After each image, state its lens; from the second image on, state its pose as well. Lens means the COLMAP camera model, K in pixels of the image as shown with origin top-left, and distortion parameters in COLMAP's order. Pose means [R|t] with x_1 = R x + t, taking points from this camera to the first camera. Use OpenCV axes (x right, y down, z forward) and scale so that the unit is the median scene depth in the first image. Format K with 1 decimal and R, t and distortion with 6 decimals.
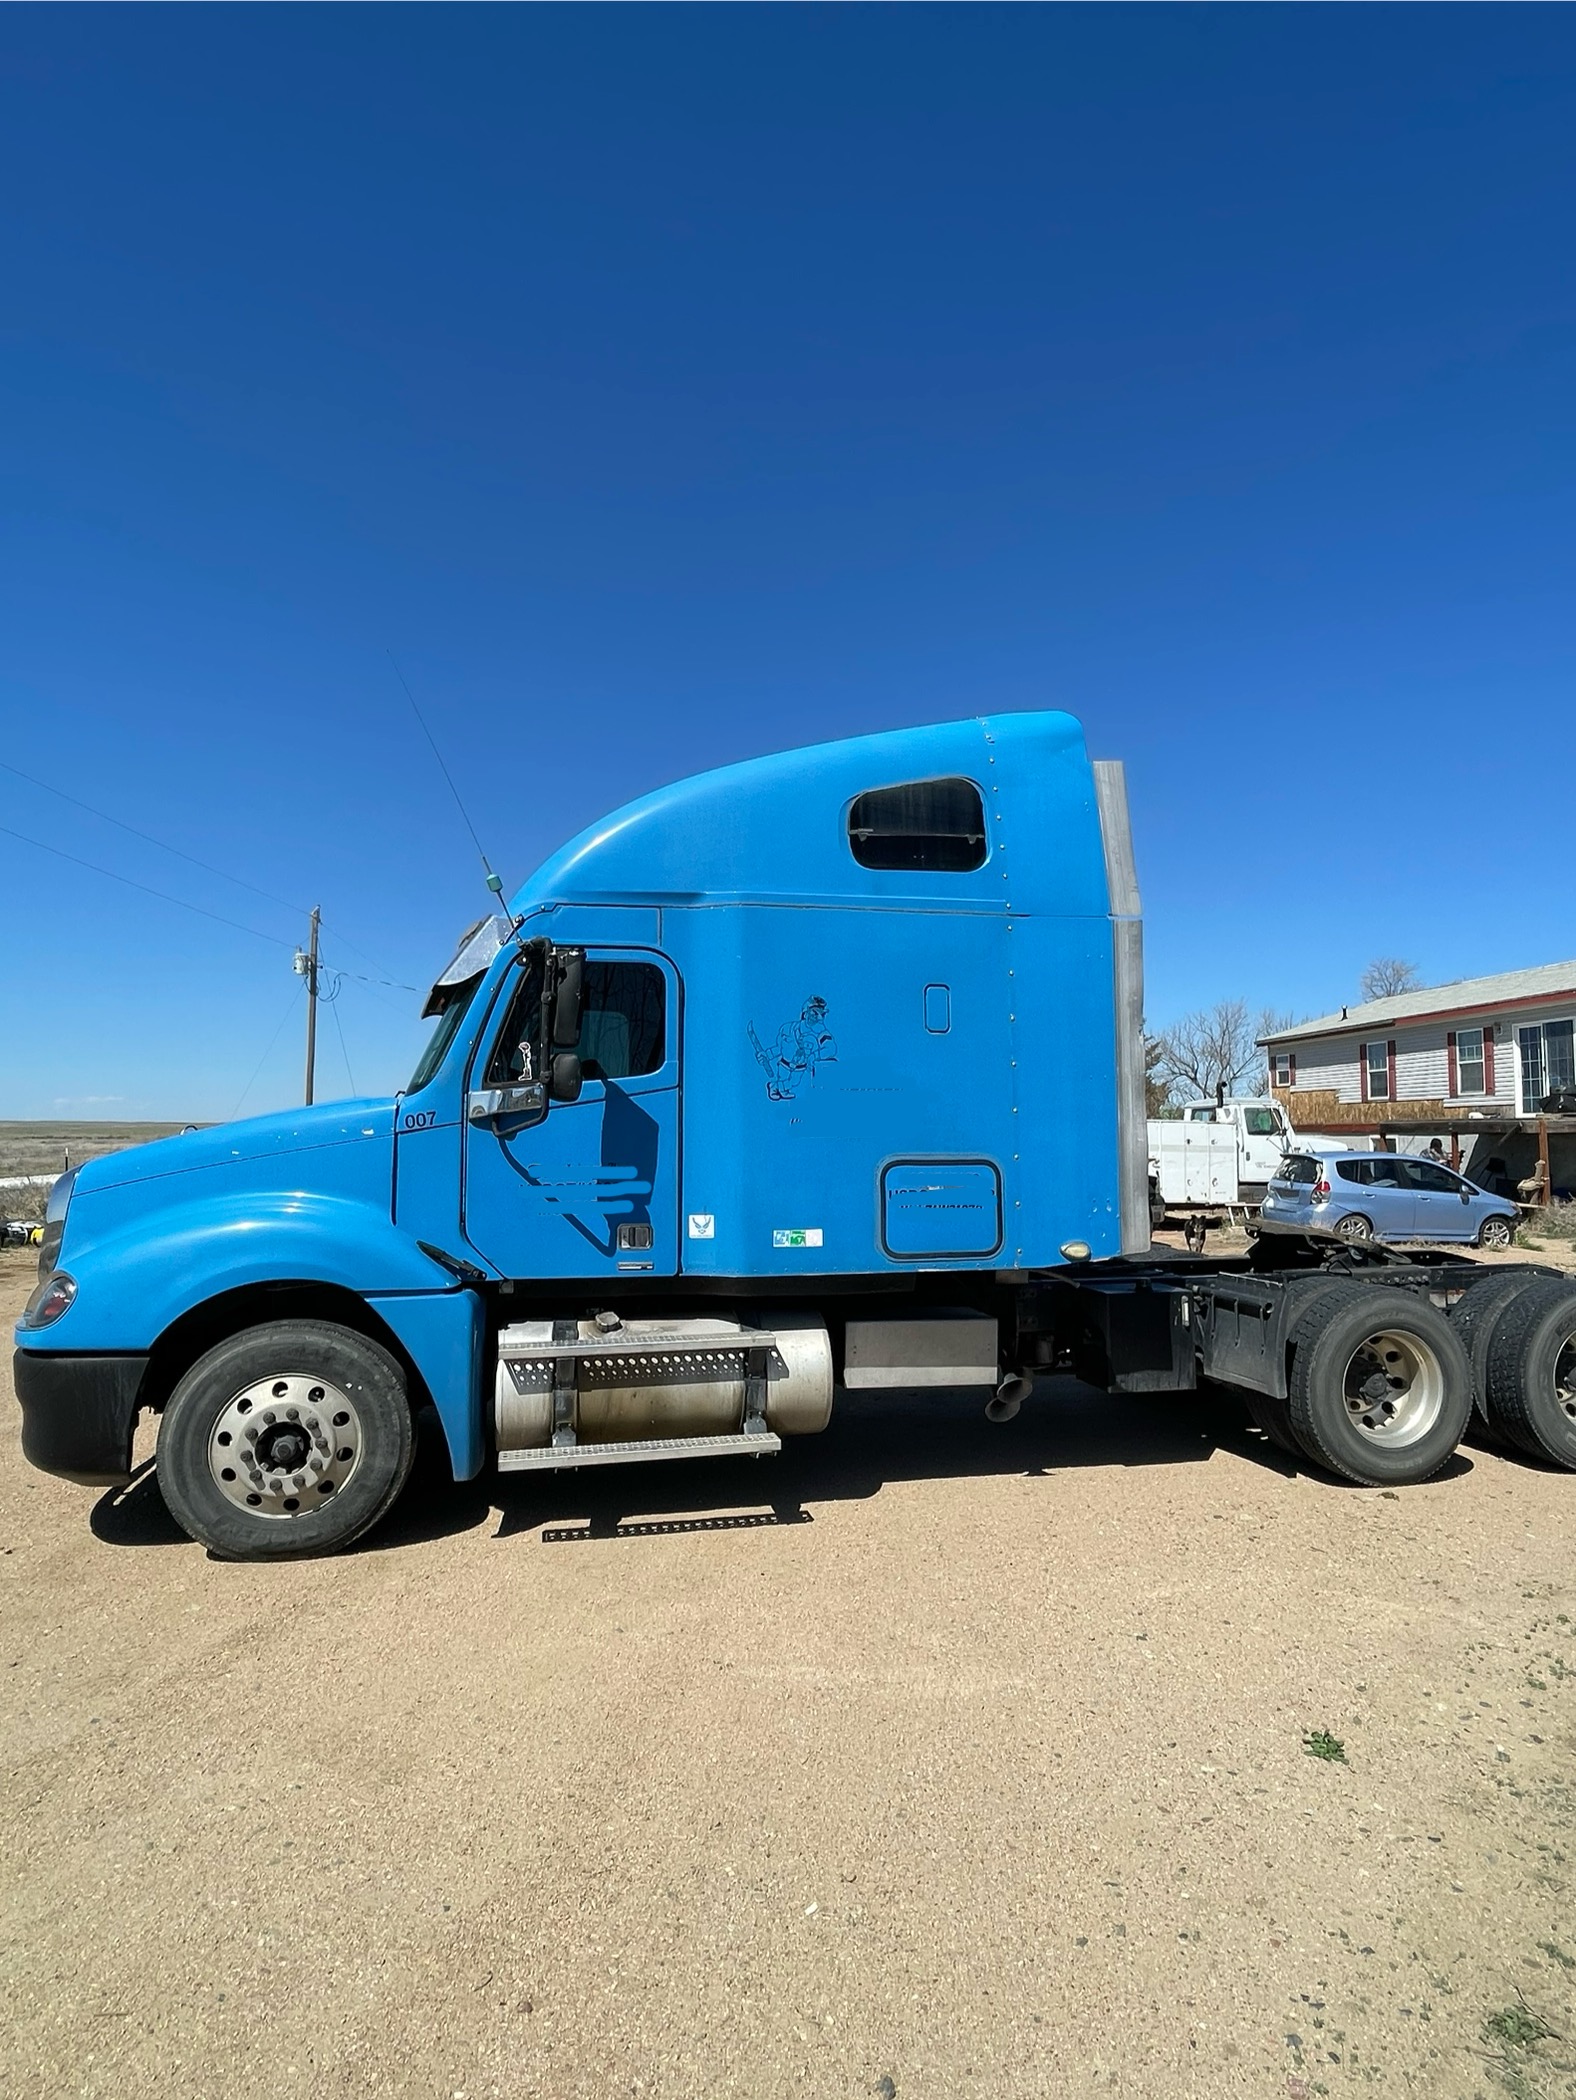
lens RADIAL K [[1149.2, 0, 788.0], [0, 1149.2, 1050.0], [0, 0, 1]] dist [0.015116, -0.002107]
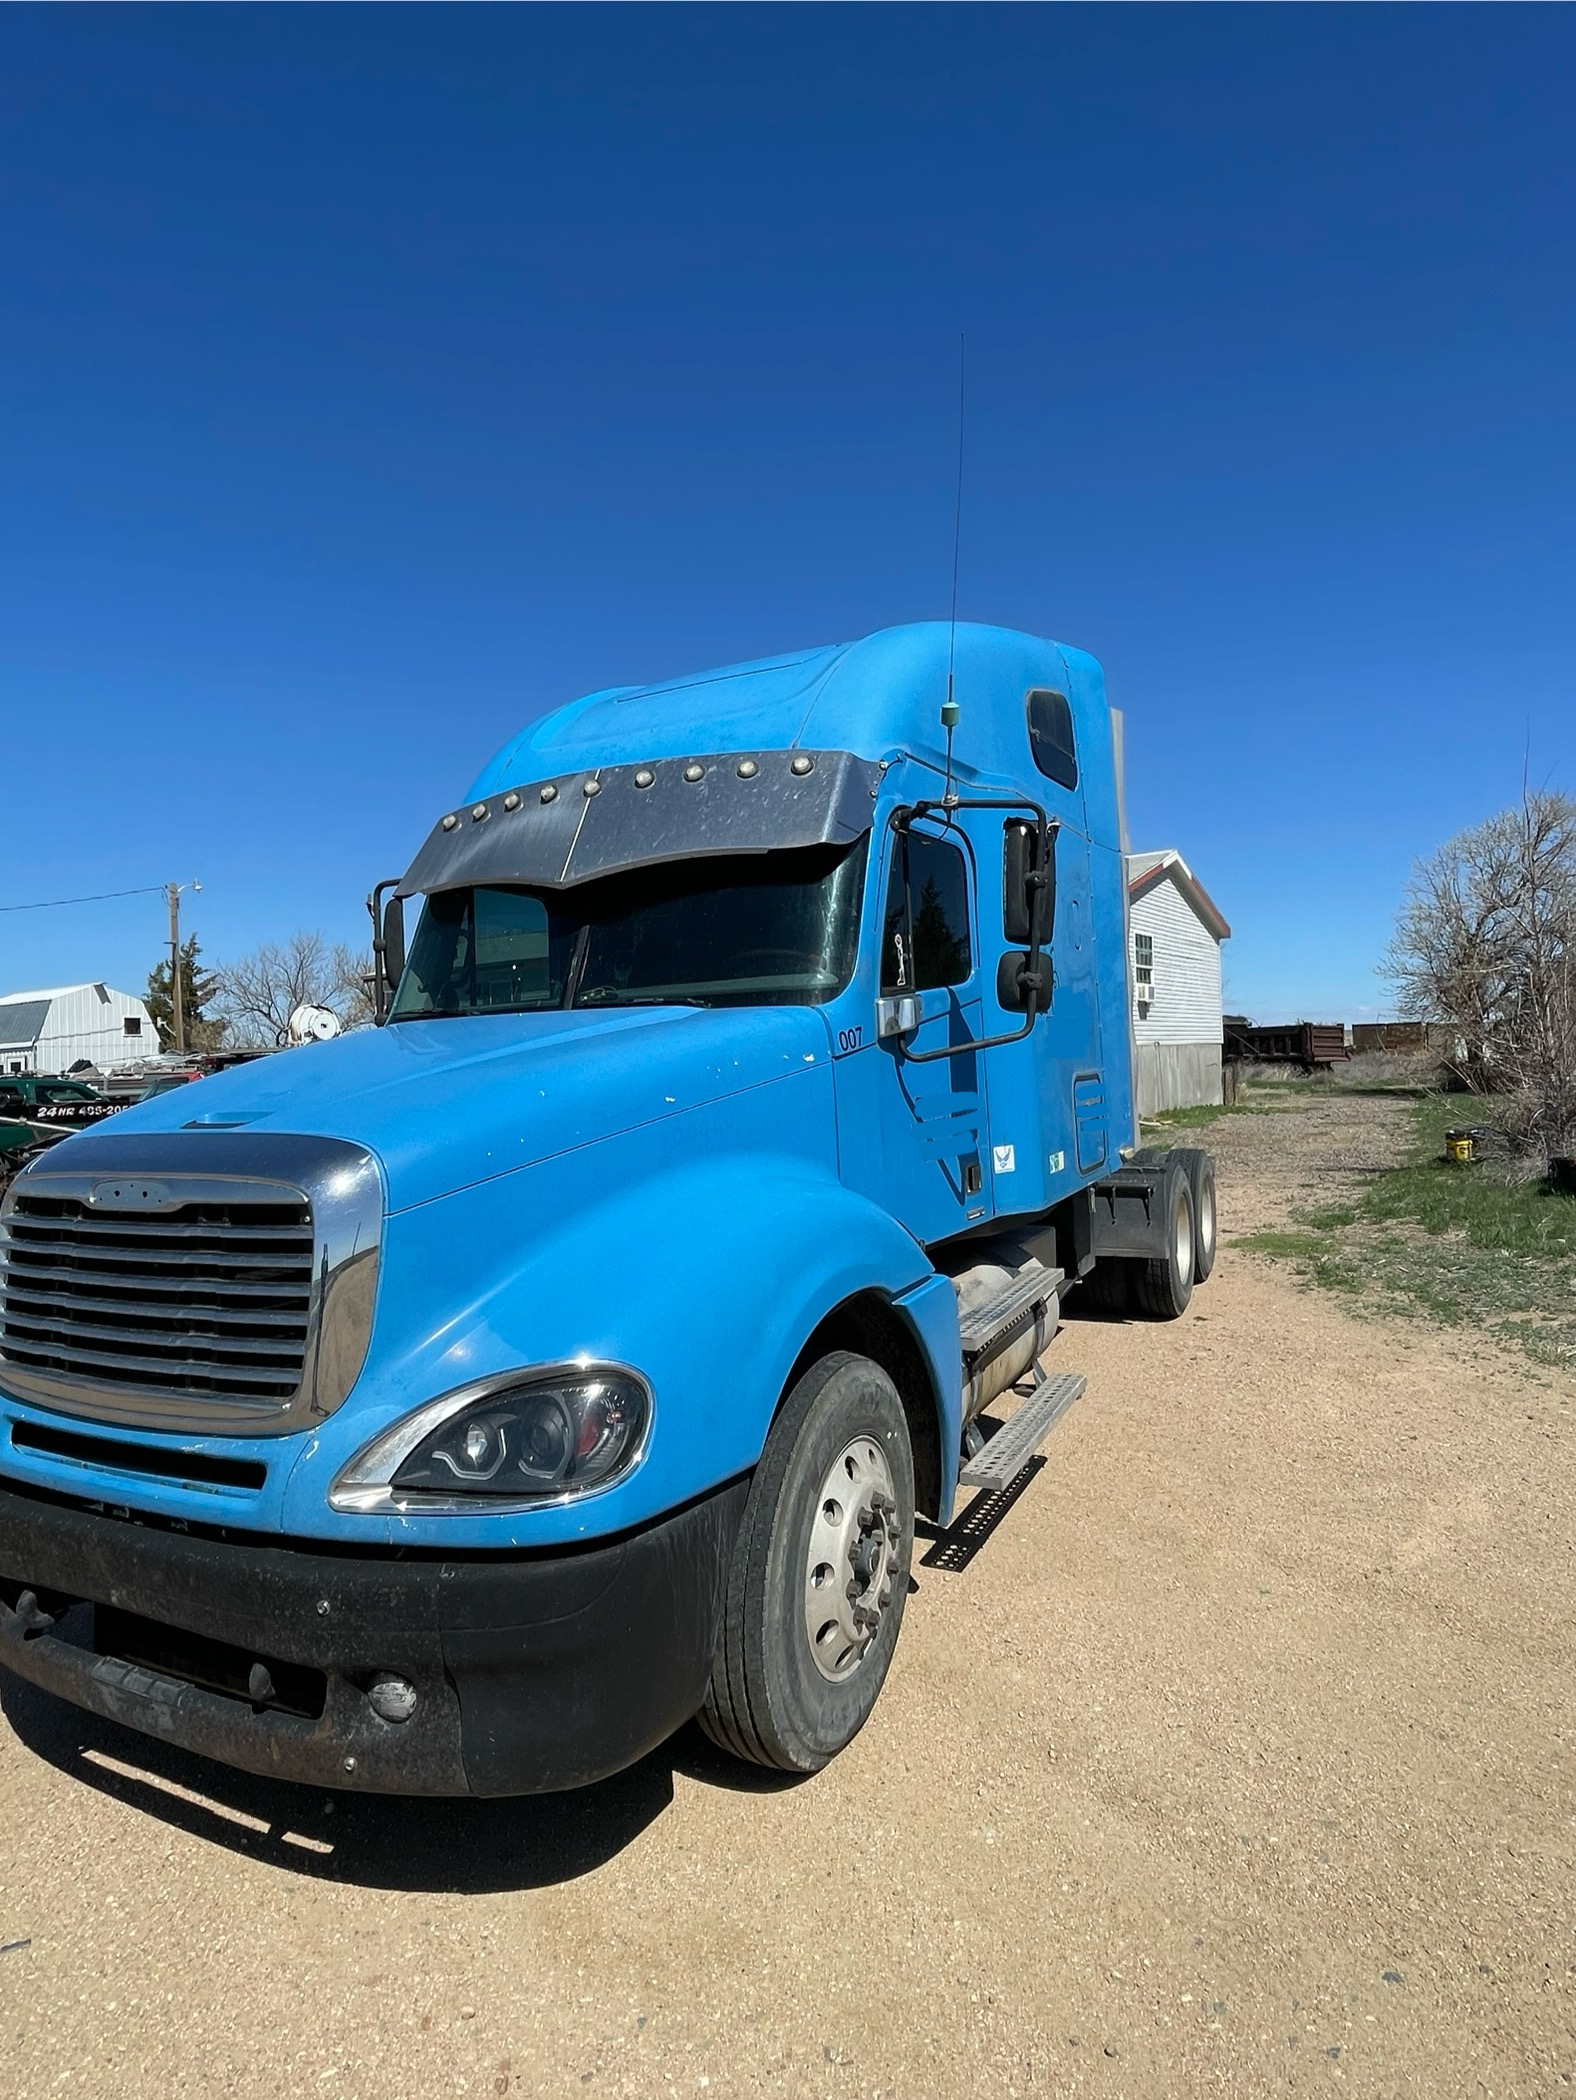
lens RADIAL K [[1149.2, 0, 788.0], [0, 1149.2, 1050.0], [0, 0, 1]] dist [0.015116, -0.002107]
pose [[0.628225, -0.018210, 0.777819, -0.857533], [-0.022329, 0.998892, 0.041421, 0.038359], [-0.777711, -0.043390, 0.627122, 0.586900]]
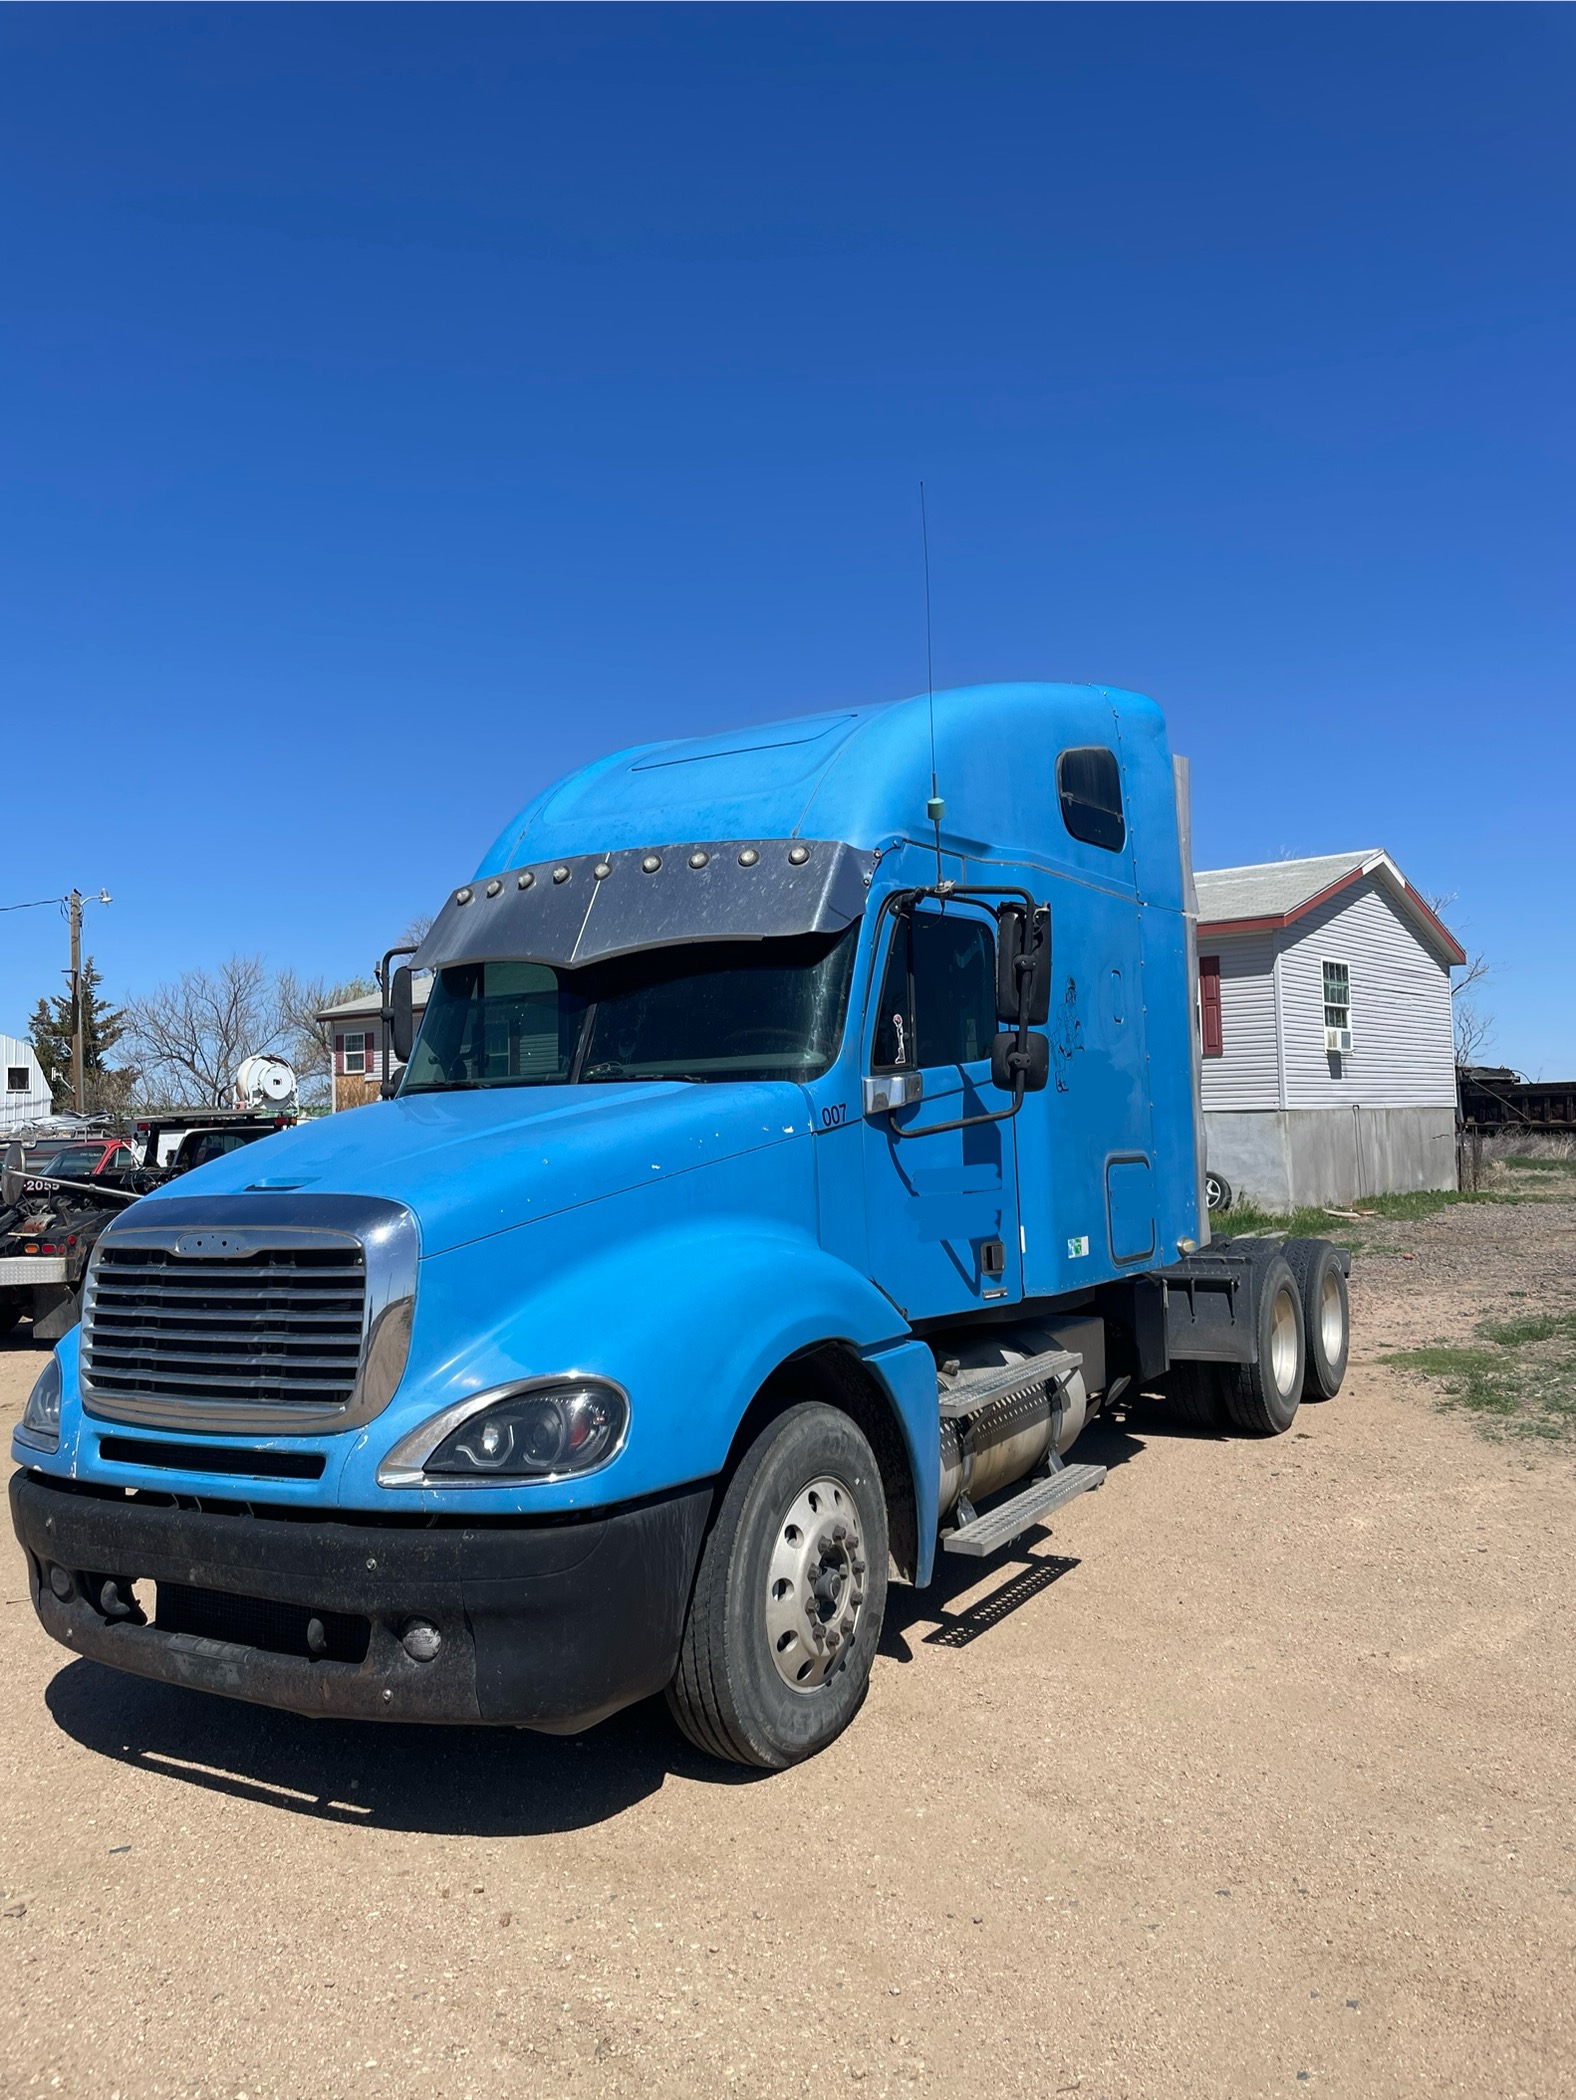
lens RADIAL K [[1622.3, 0, 849.0], [0, 1622.3, 976.7], [0, 0, 1]] dist [-0.001138, -0.003738]
pose [[0.650511, 0.048884, 0.757922, -1.082404], [-0.026903, 0.998783, -0.041329, 0.013369], [-0.759020, 0.006495, 0.651035, 0.309100]]
